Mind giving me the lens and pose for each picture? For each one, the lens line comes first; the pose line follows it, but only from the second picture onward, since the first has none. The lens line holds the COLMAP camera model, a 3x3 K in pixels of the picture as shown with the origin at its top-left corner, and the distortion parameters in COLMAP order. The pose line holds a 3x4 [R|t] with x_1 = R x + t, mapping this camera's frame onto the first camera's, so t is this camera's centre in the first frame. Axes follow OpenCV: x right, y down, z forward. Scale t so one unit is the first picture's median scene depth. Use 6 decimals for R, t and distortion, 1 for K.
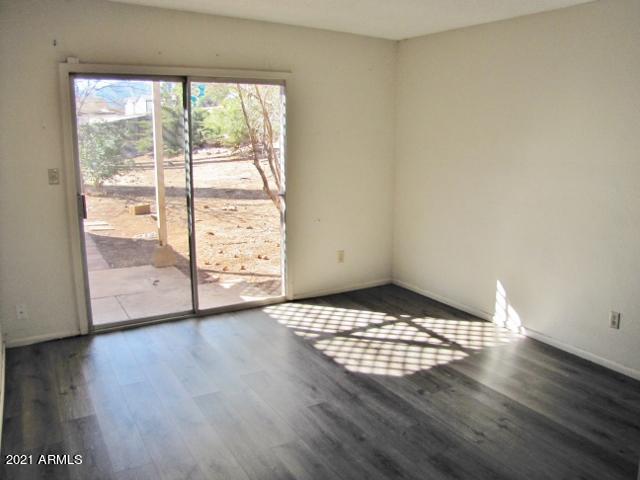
lens RADIAL K [[537.1, 0, 320.0], [0, 537.1, 240.0], [0, 0, 1]] dist [-0.115079, 0.007320]
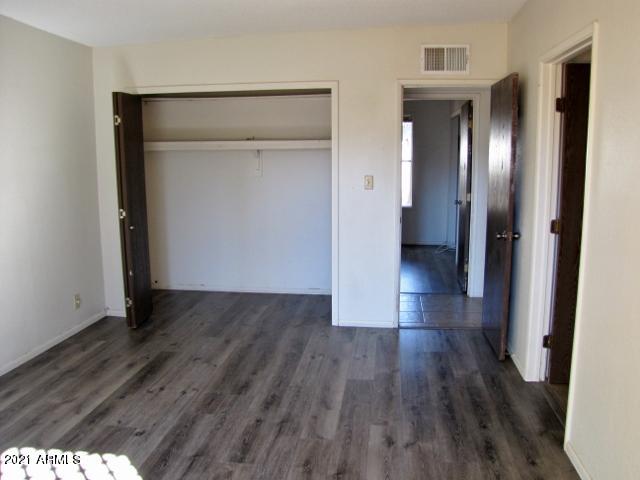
lens RADIAL K [[537.1, 0, 320.0], [0, 537.1, 240.0], [0, 0, 1]] dist [-0.115079, 0.007320]
pose [[-0.794296, -0.095263, 0.600015, -0.594960], [0.123227, 0.941838, 0.312661, -0.280457], [-0.594902, 0.322283, -0.736359, 1.483266]]
